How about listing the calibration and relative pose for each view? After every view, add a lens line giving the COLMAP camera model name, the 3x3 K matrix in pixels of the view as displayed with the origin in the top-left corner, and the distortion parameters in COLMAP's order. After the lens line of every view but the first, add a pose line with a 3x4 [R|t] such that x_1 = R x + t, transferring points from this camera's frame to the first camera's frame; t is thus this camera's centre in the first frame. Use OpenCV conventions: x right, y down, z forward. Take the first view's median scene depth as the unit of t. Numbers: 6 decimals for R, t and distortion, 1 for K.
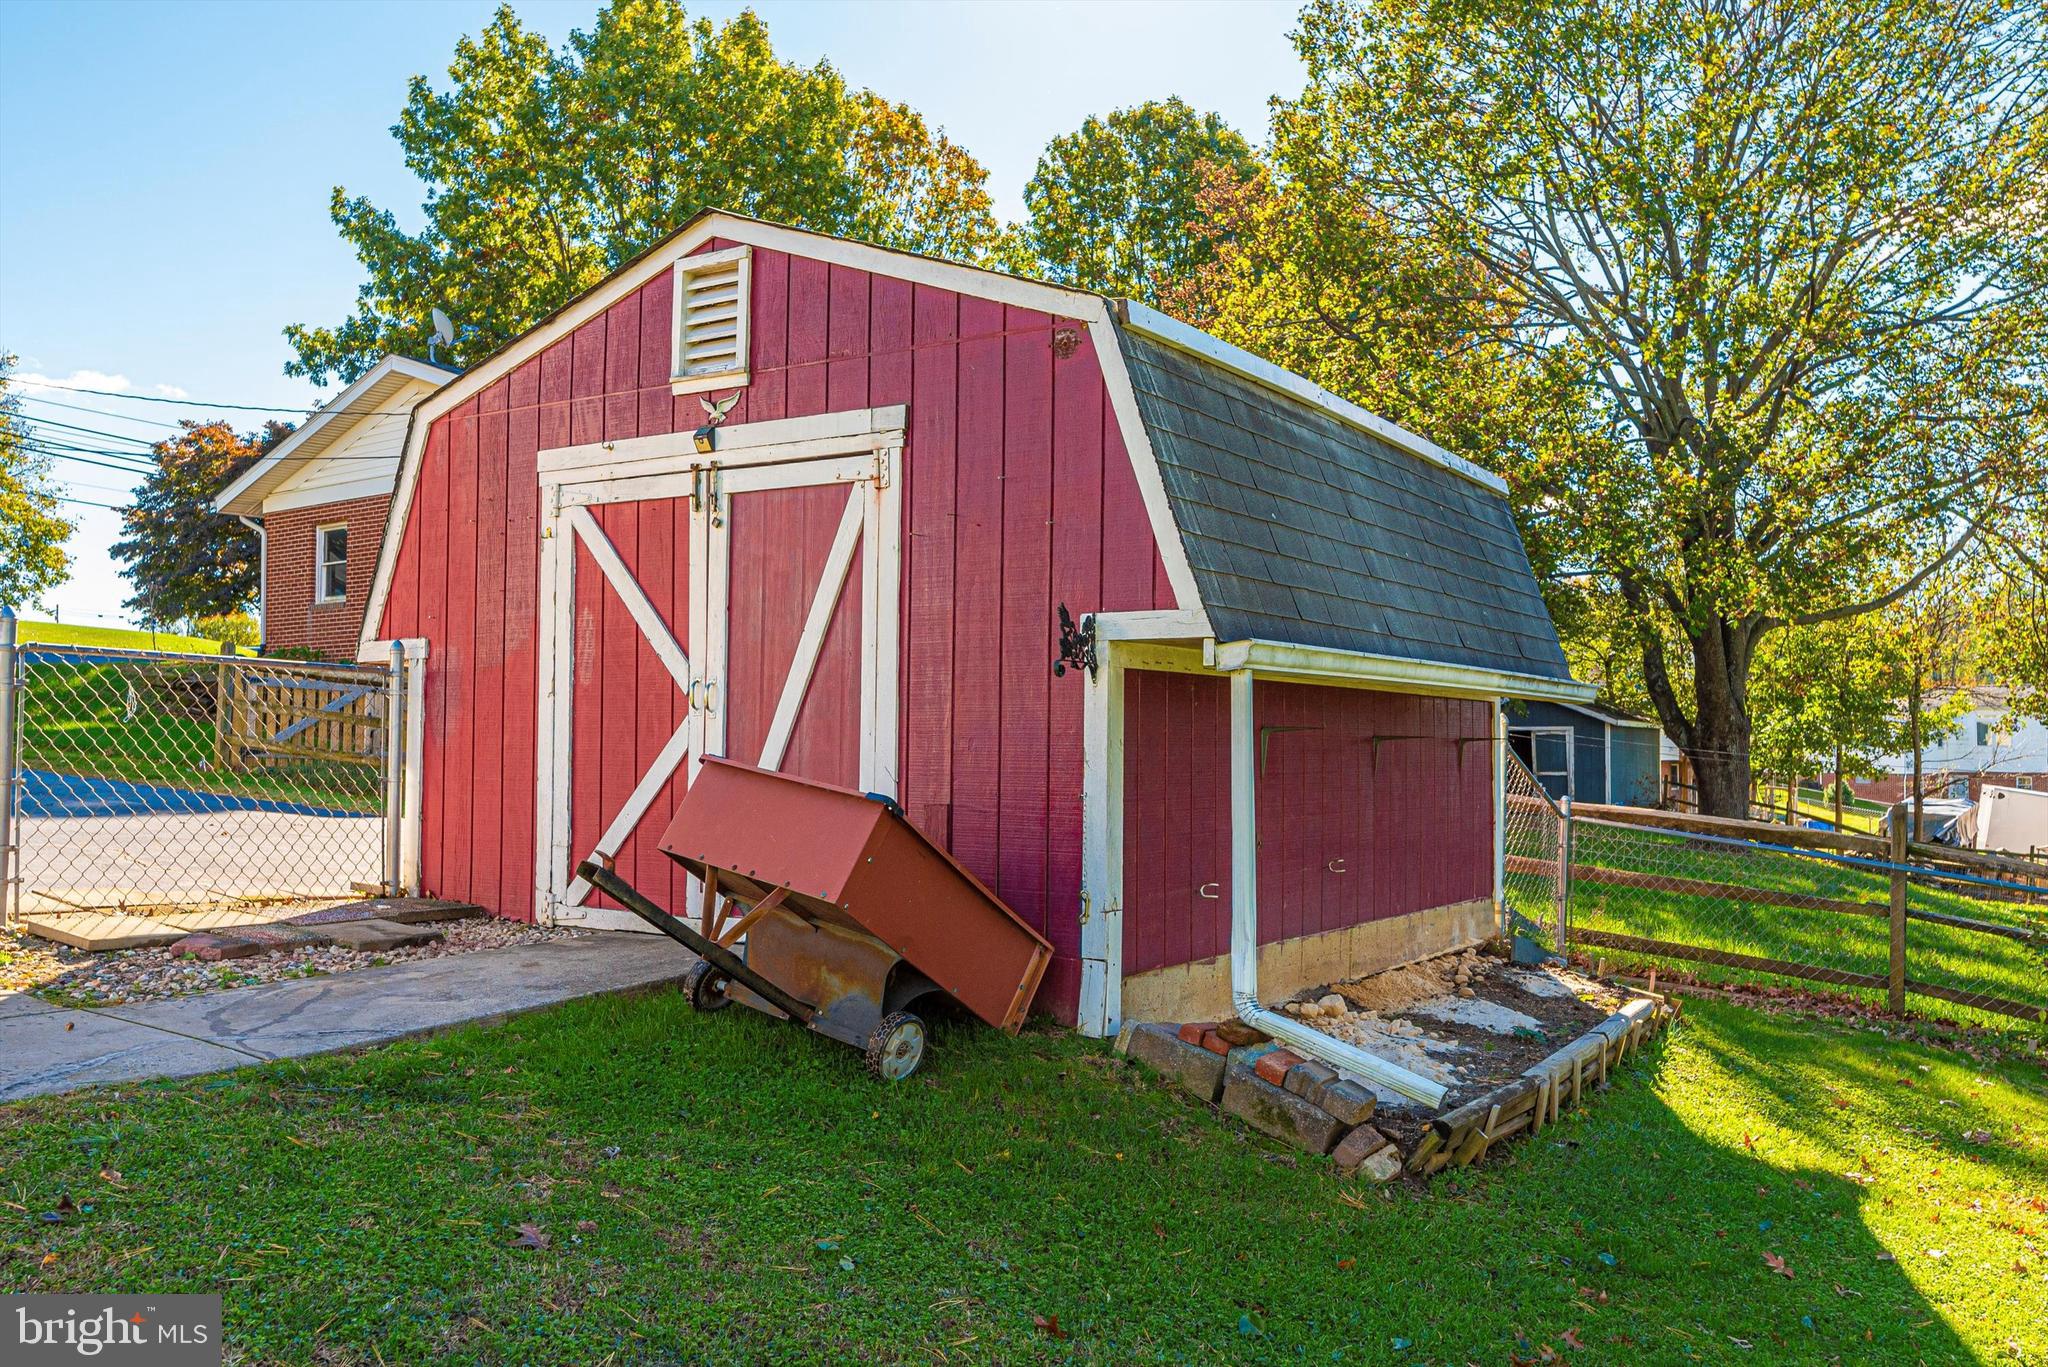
lens RADIAL K [[1770.4, 0, 1024.0], [0, 1770.4, 683.5], [0, 0, 1]] dist [0.002415, 0.002768]
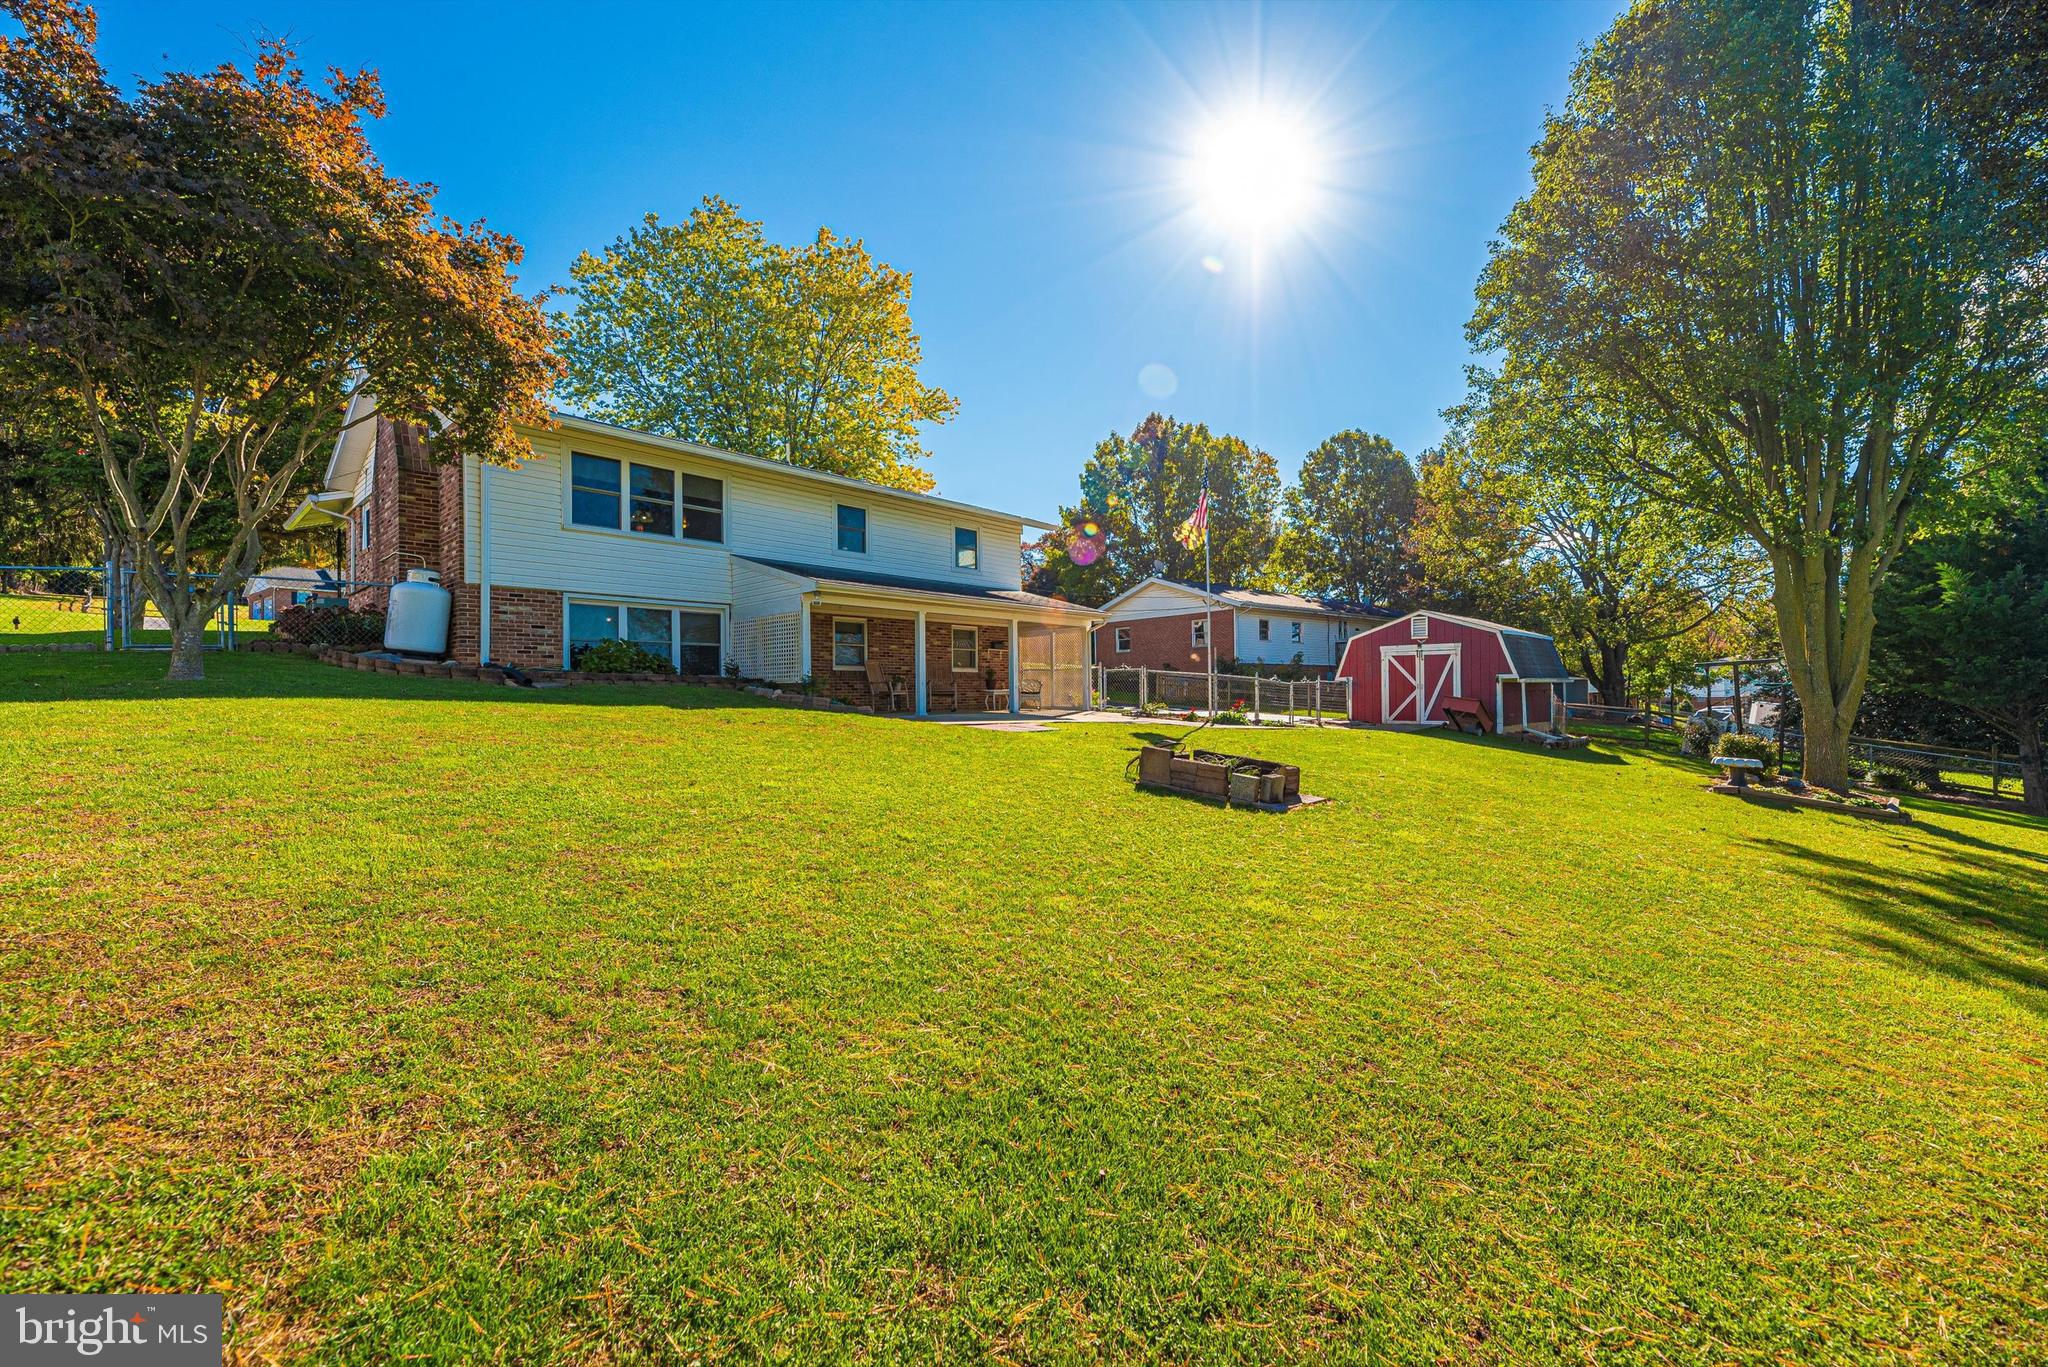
lens RADIAL K [[852.7, 0, 1024.0], [0, 852.7, 683.5], [0, 0, 1]] dist [0.001291, 0.000533]
pose [[0.971364, -0.027942, -0.235949, -0.124515], [0.032623, 0.999340, 0.015958, -0.014760], [0.235347, -0.023198, 0.971635, -0.342170]]
